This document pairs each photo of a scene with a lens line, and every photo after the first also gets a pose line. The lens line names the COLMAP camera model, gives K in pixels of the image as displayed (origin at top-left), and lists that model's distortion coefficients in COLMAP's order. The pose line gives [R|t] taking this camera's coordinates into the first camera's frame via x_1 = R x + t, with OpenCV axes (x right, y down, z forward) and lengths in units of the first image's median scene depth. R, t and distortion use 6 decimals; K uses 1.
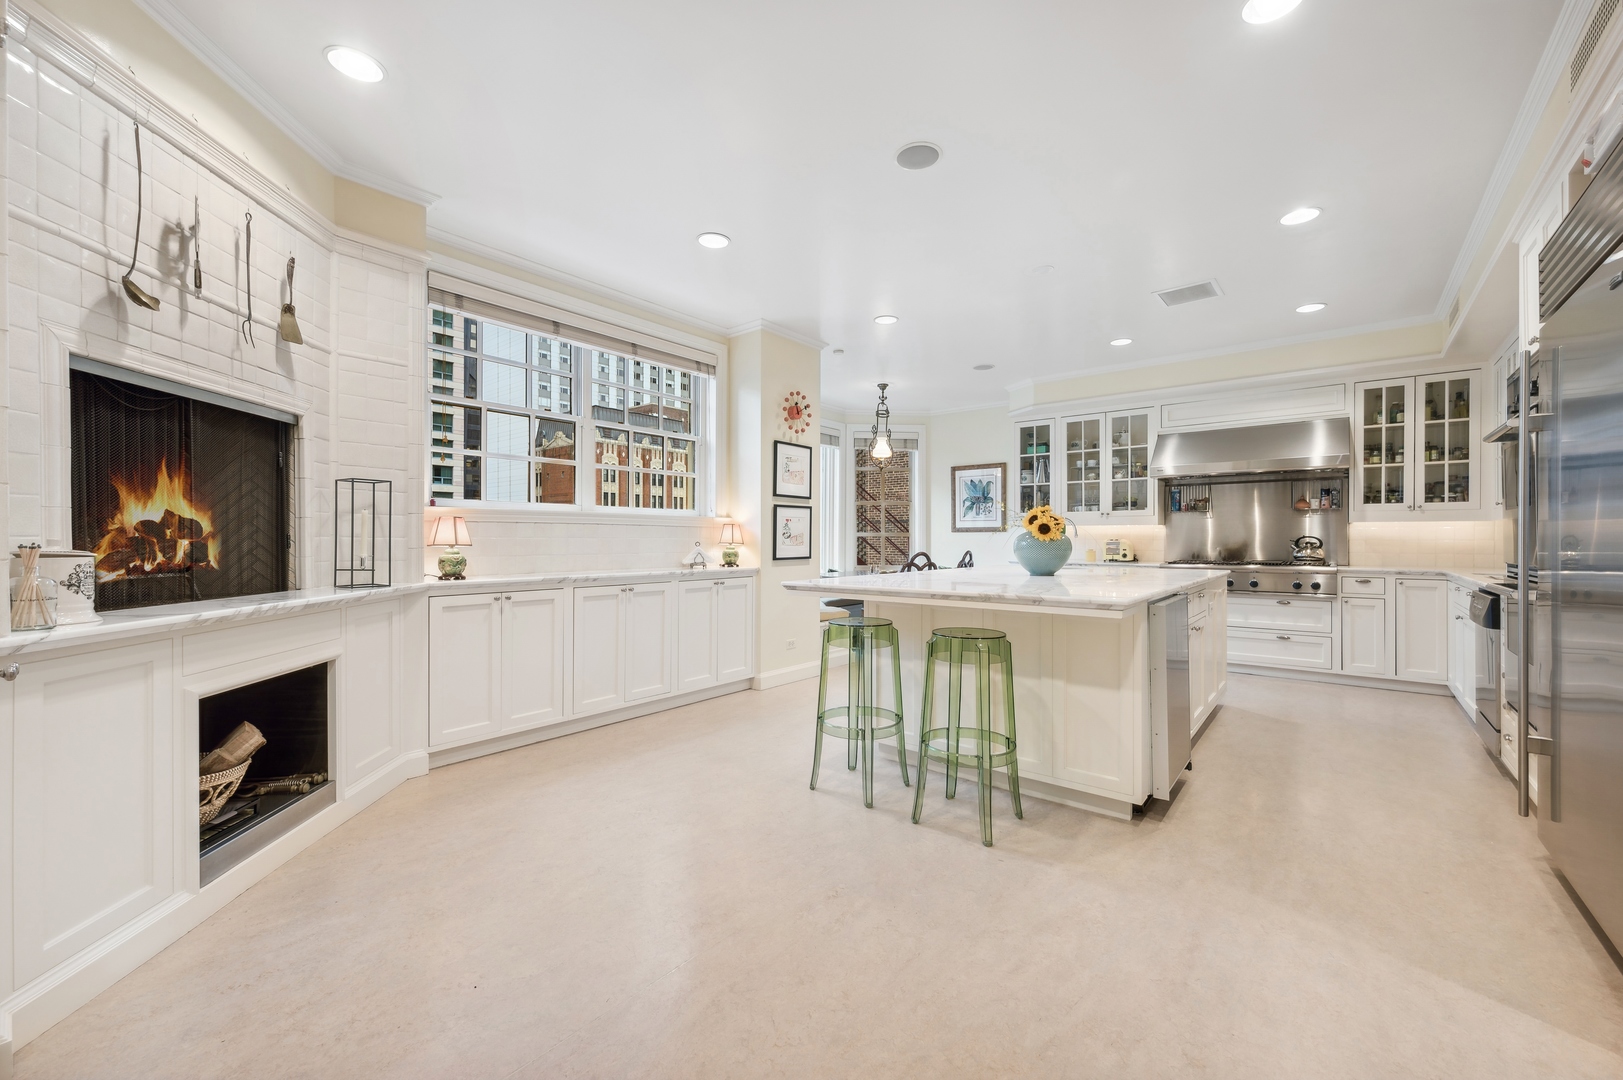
lens RADIAL K [[648.3, 0, 809.9], [0, 648.3, 534.8], [0, 0, 1]] dist [-0.001187, 0.000045]
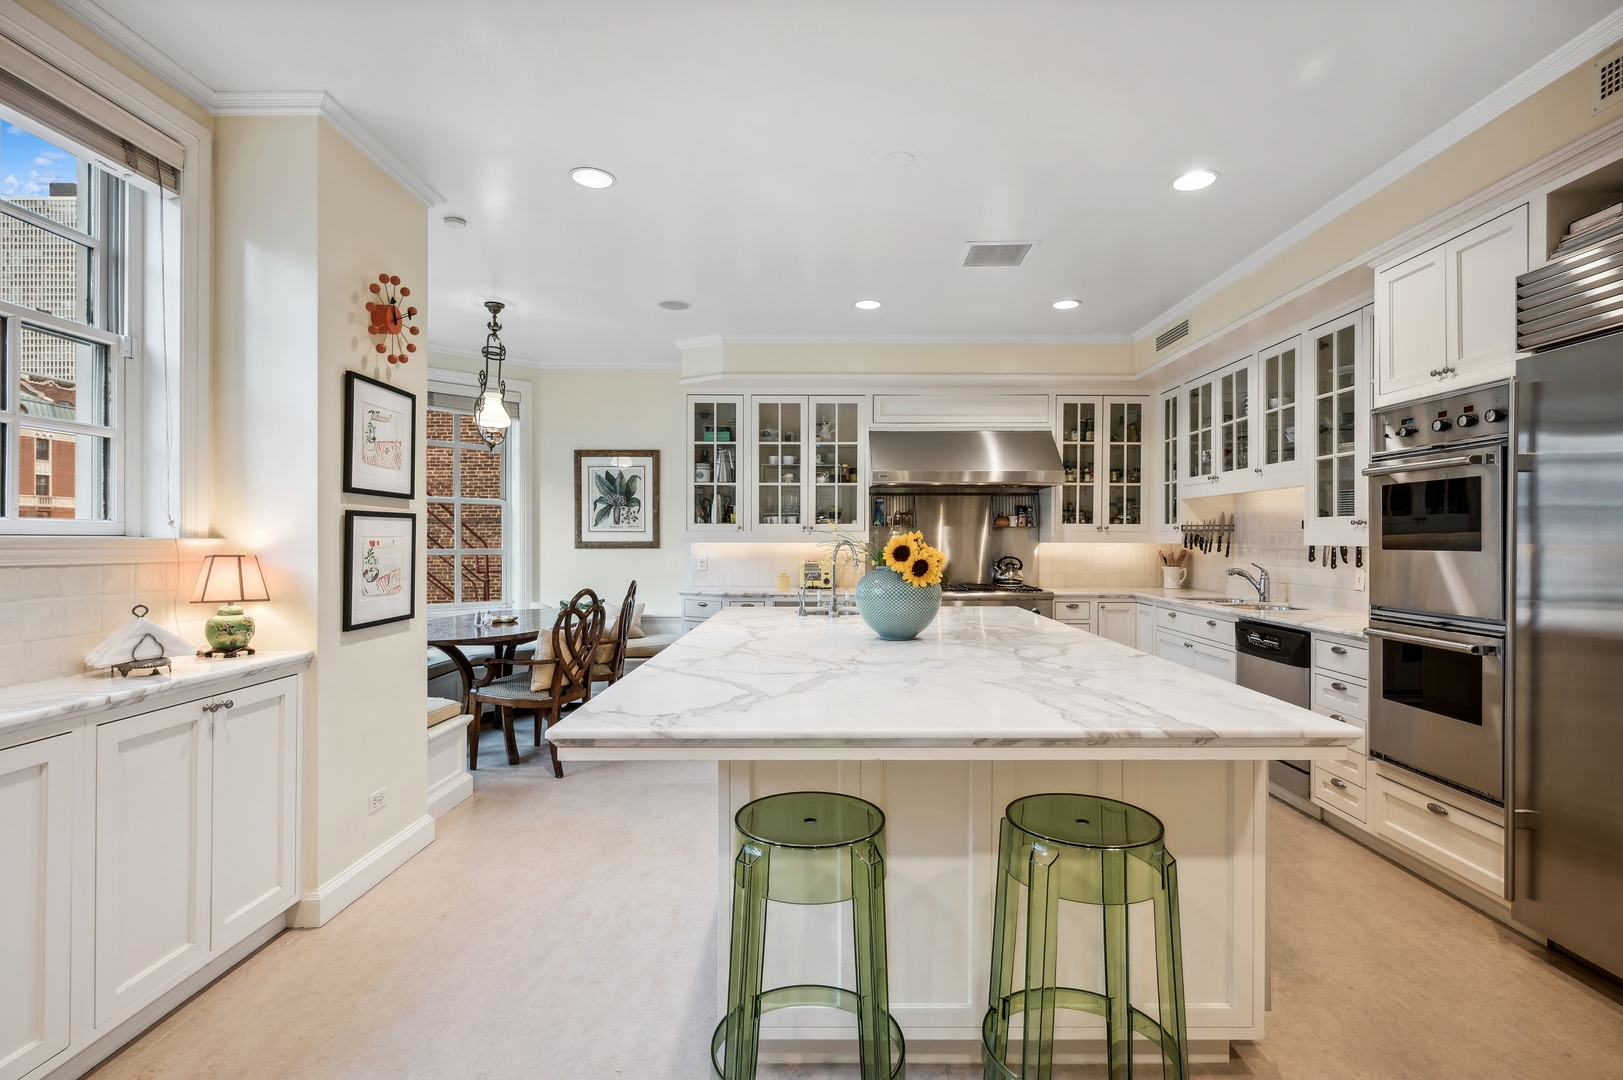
lens RADIAL K [[773.9, 0, 825.5], [0, 773.9, 538.3], [0, 0, 1]] dist [0.000836, -0.000356]
pose [[0.771762, 0.000640, 0.635912, -0.133386], [-0.004558, 0.999979, 0.004525, -0.029022], [-0.635896, -0.006391, 0.771749, 0.338081]]
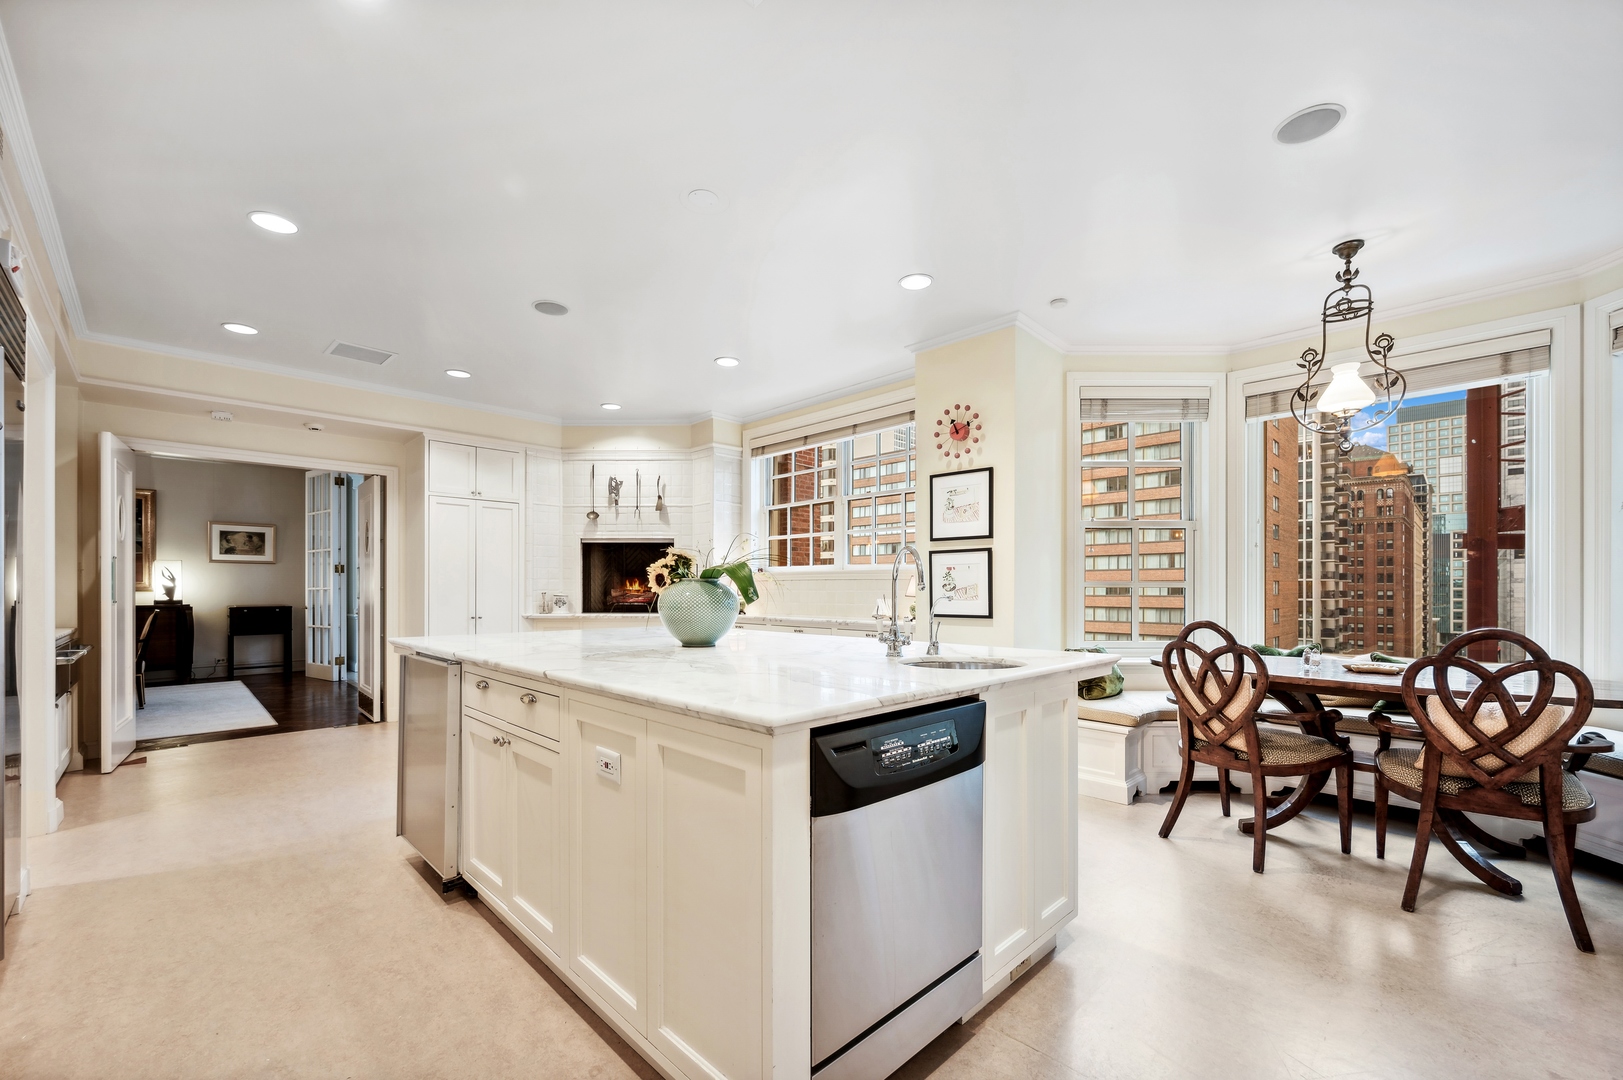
lens RADIAL K [[654.2, 0, 815.4], [0, 654.2, 590.1], [0, 0, 1]] dist [-0.007493, -0.000018]
pose [[-0.102577, -0.002065, -0.994723, 0.763742], [0.003087, 0.999992, -0.002394, 0.005530], [0.994720, -0.003316, -0.102570, 0.881048]]
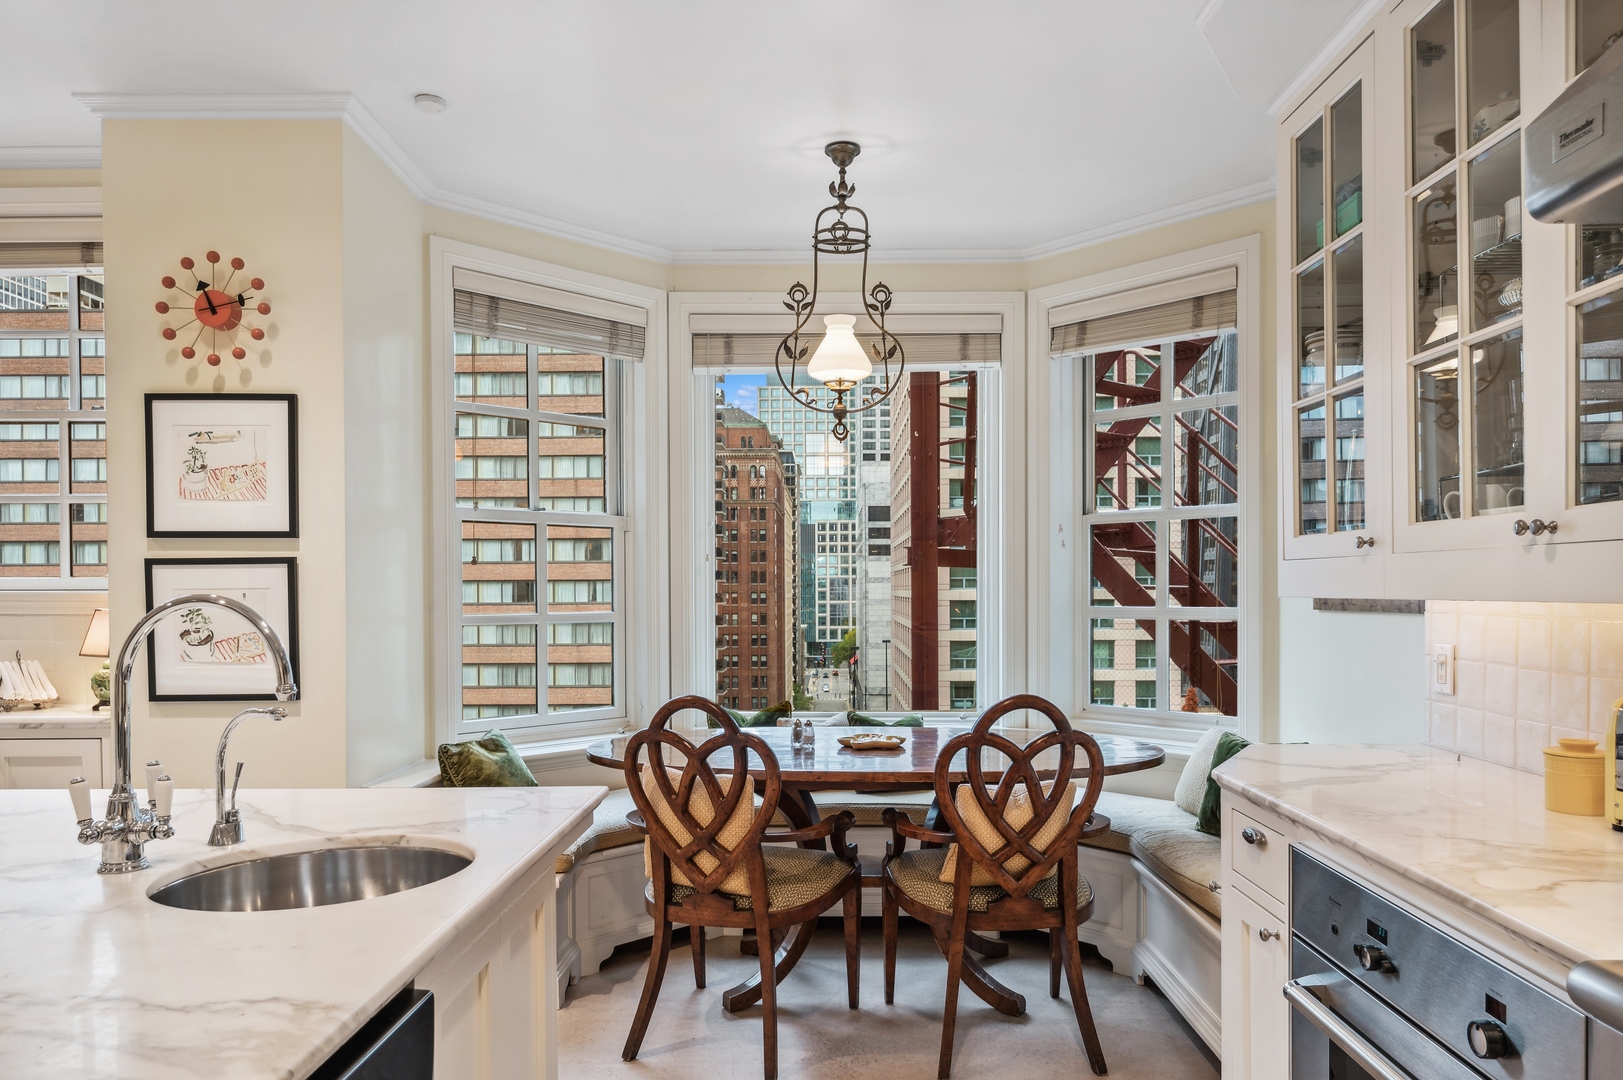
lens RADIAL K [[1066.9, 0, 812.7], [0, 1066.9, 600.1], [0, 0, 1]] dist [0.001580, 0.000822]
pose [[0.624435, 0.002286, -0.781074, 0.655888], [0.009917, 0.999892, 0.010855, -0.023286], [0.781014, -0.014524, 0.624344, 0.855720]]
